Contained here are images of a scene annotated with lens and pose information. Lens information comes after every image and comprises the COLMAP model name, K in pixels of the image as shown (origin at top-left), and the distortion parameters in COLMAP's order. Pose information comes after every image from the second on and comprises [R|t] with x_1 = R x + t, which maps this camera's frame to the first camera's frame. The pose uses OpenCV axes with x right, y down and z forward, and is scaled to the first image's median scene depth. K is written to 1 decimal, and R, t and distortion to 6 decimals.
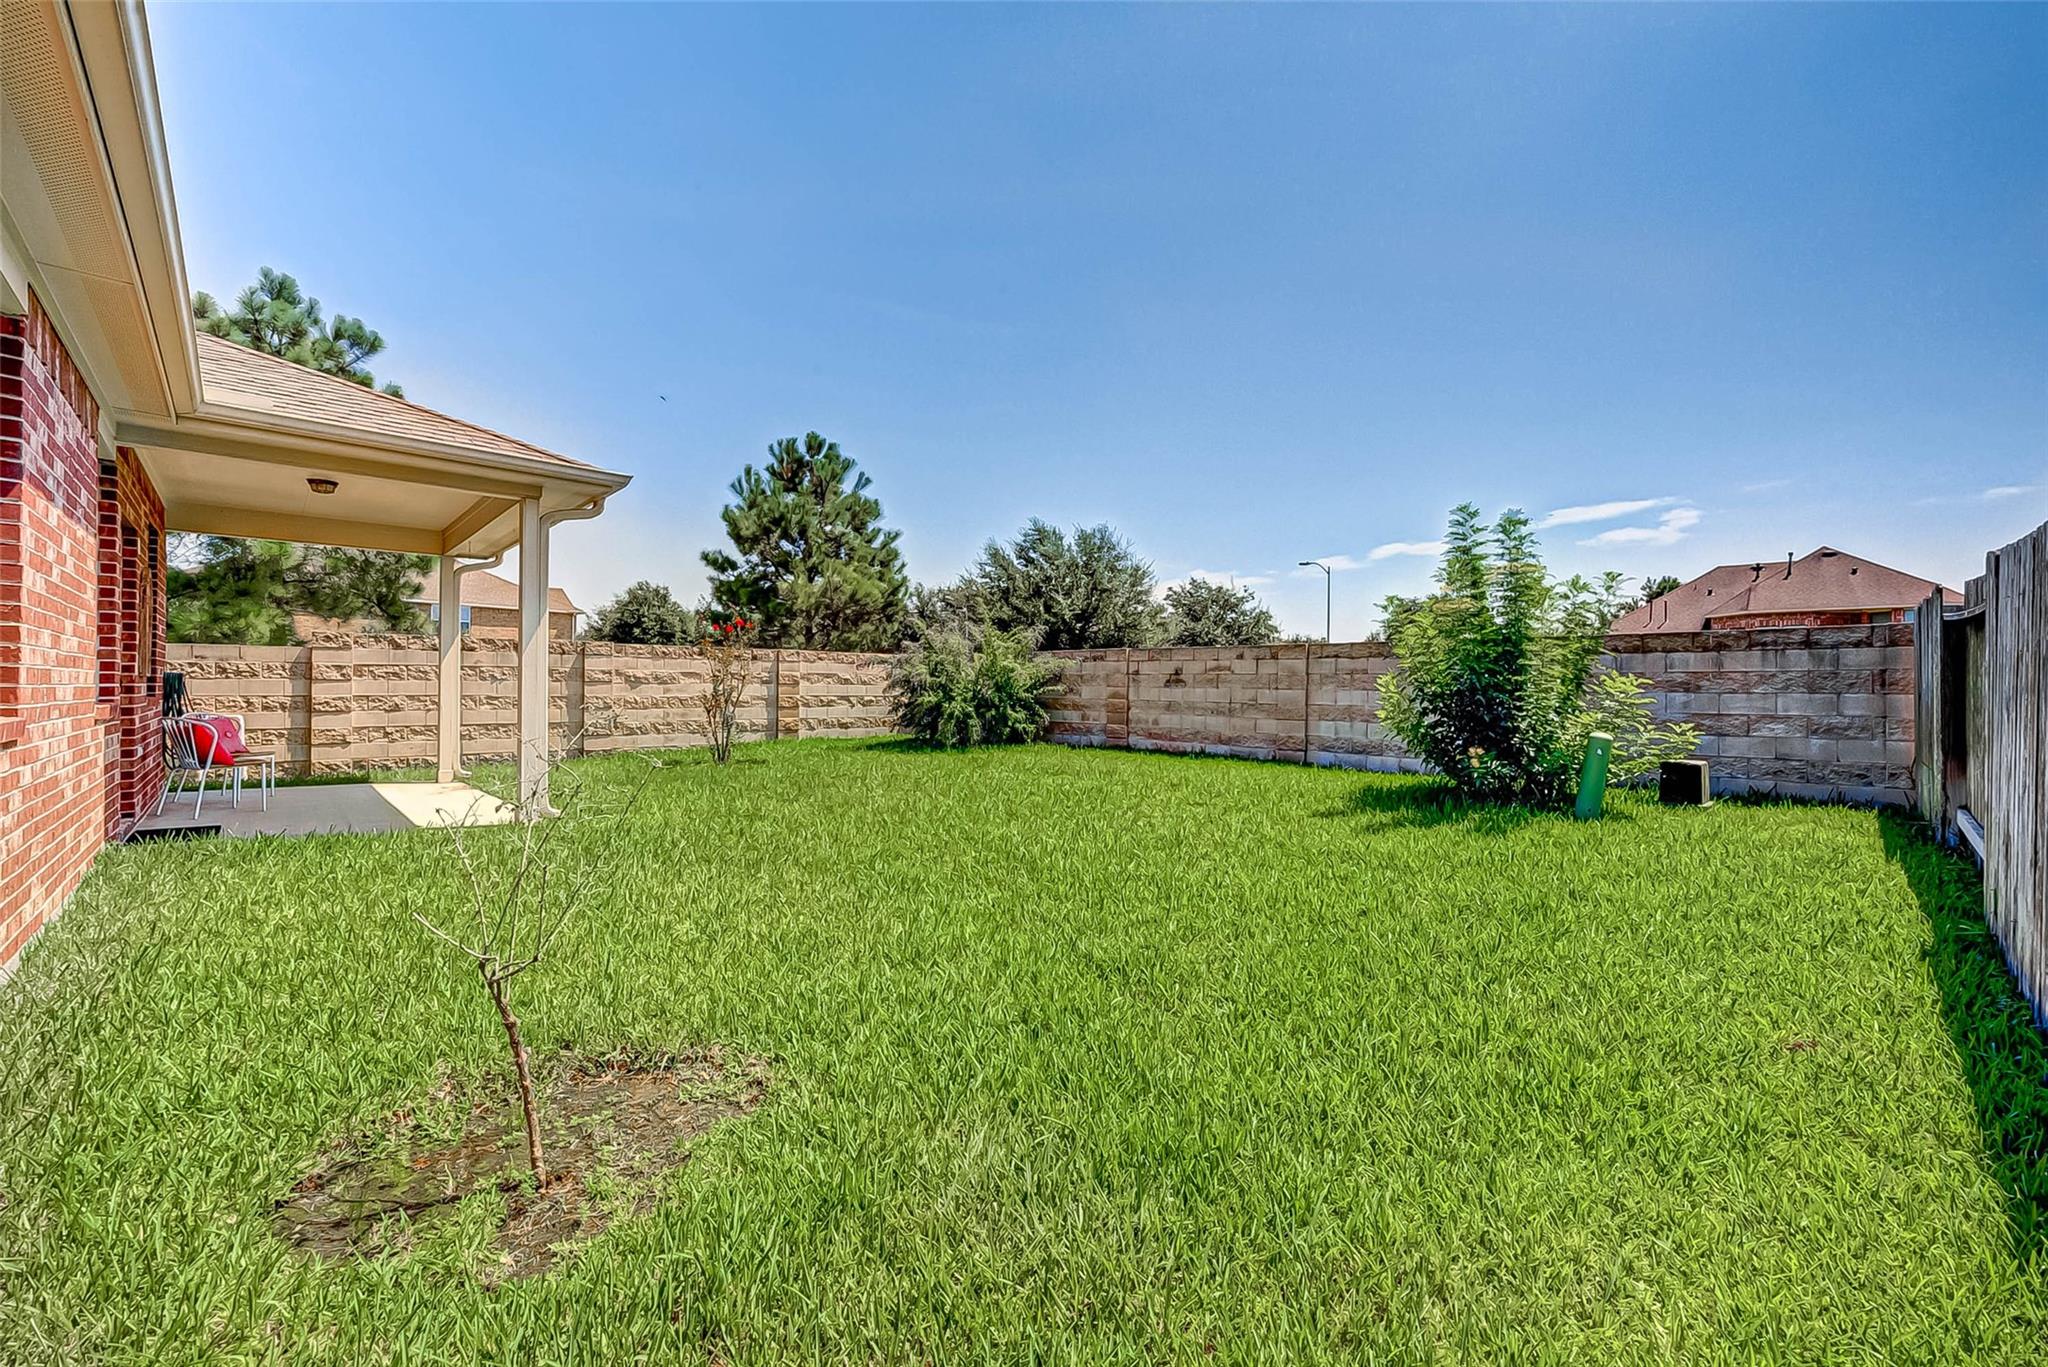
lens RADIAL K [[834.4, 0, 1060.4], [0, 834.4, 679.6], [0, 0, 1]] dist [0.000462, -0.000102]
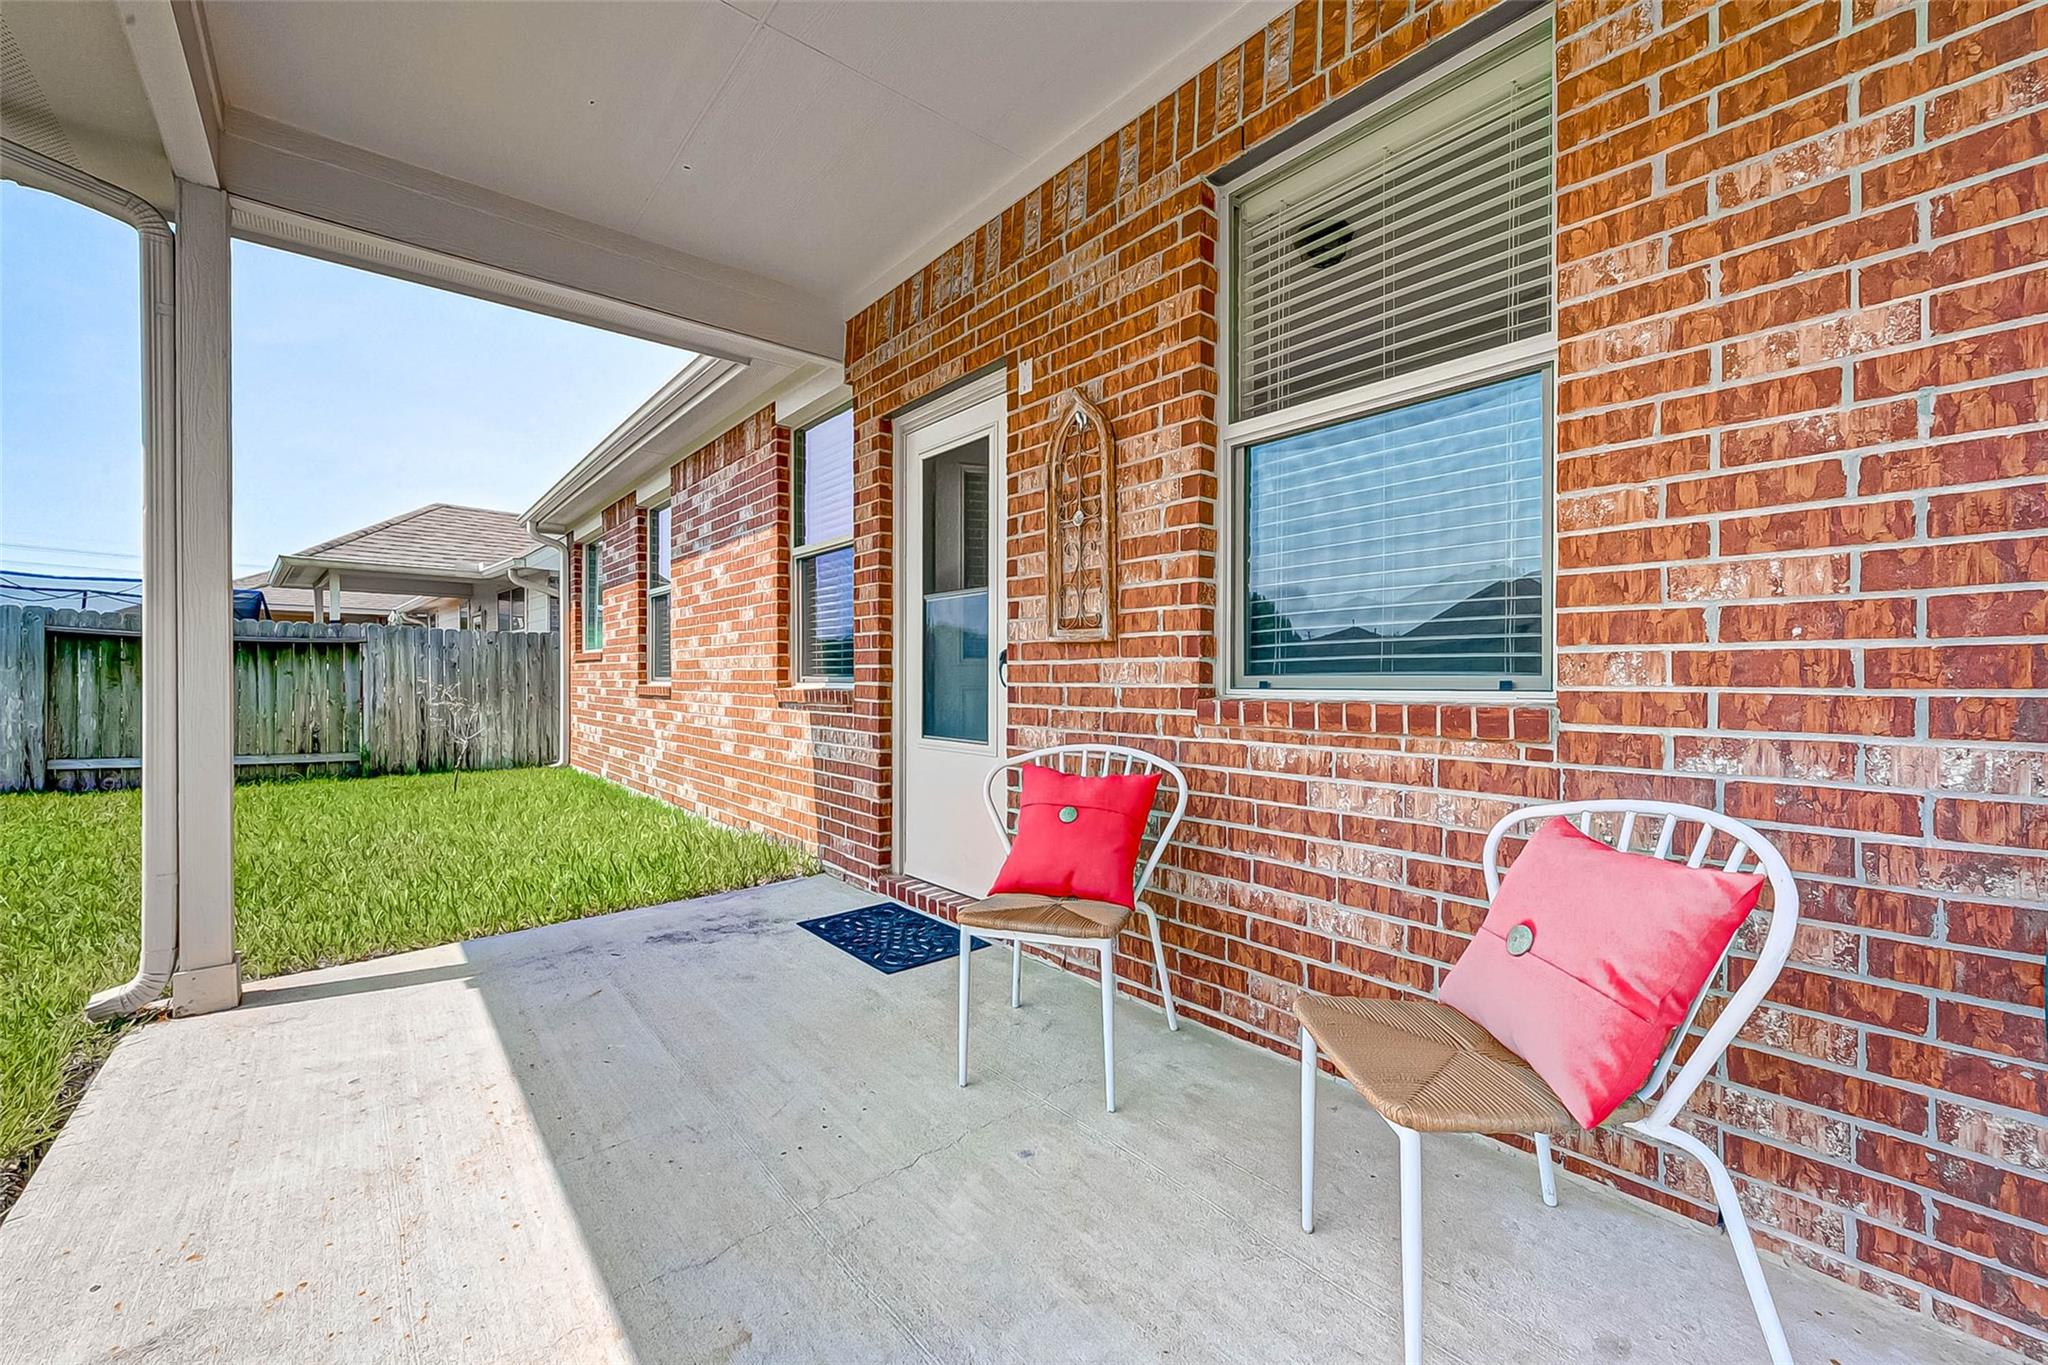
lens RADIAL K [[818.5, 0, 1017.5], [0, 818.5, 678.5], [0, 0, 1]] dist [0.001197, -0.000167]
pose [[-0.995631, -0.004867, 0.093250, -0.582281], [-0.005304, 0.999976, -0.004441, 0.008409], [-0.093226, -0.004916, -0.995633, 0.746334]]
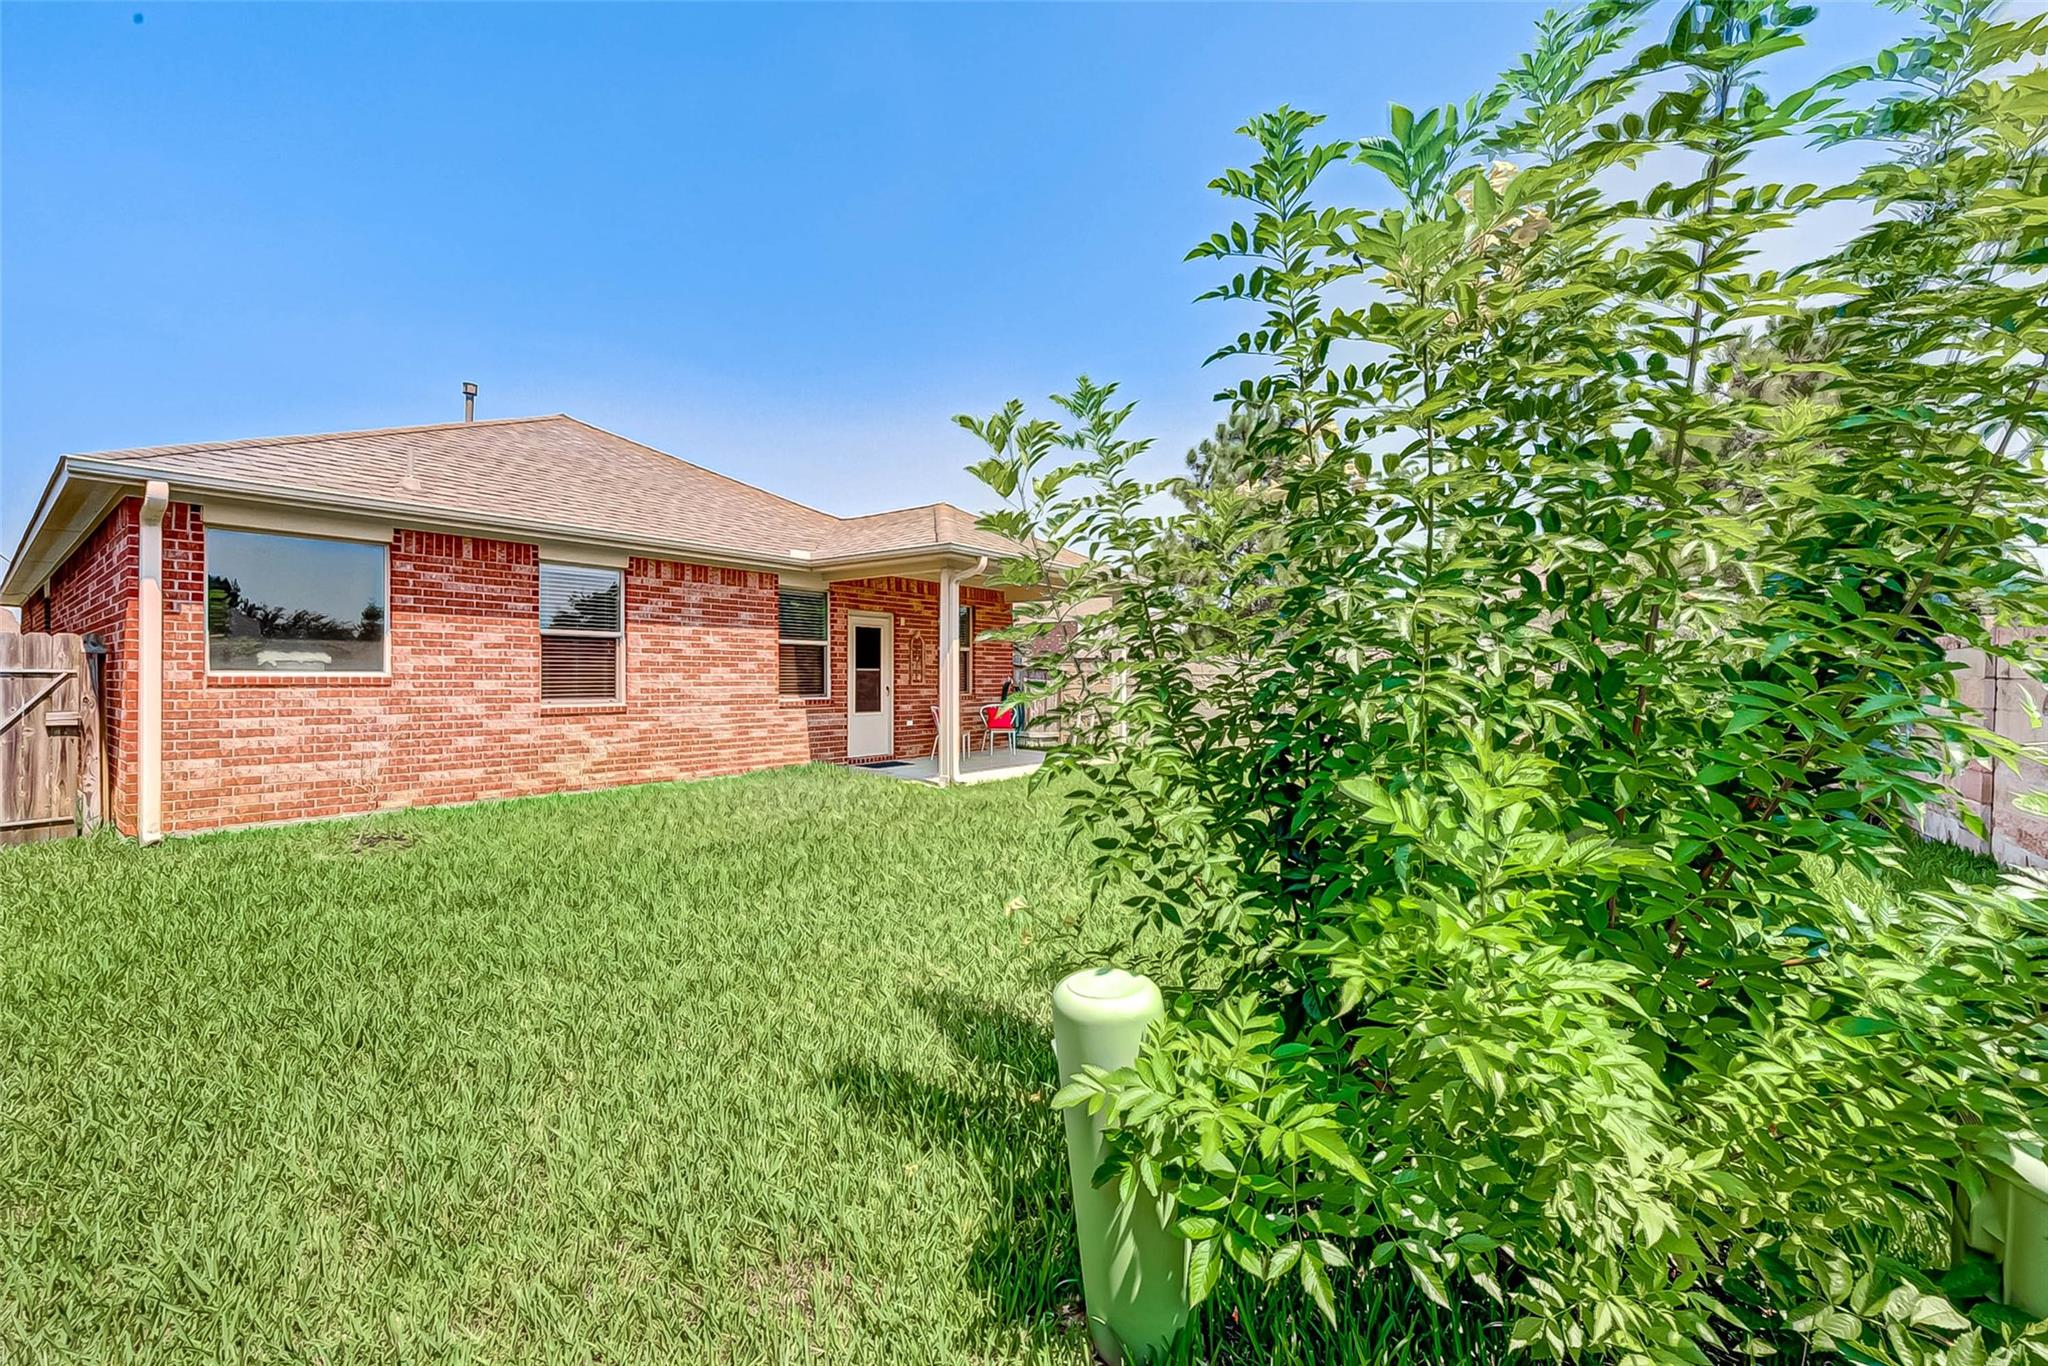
lens RADIAL K [[818.5, 0, 1017.5], [0, 818.5, 679.0], [0, 0, 1]] dist [0.001197, -0.000167]
pose [[0.141312, -0.006249, -0.989945, 0.586008], [0.007843, 0.999956, -0.005193, -0.006332], [0.989934, -0.007030, 0.141355, 0.470740]]
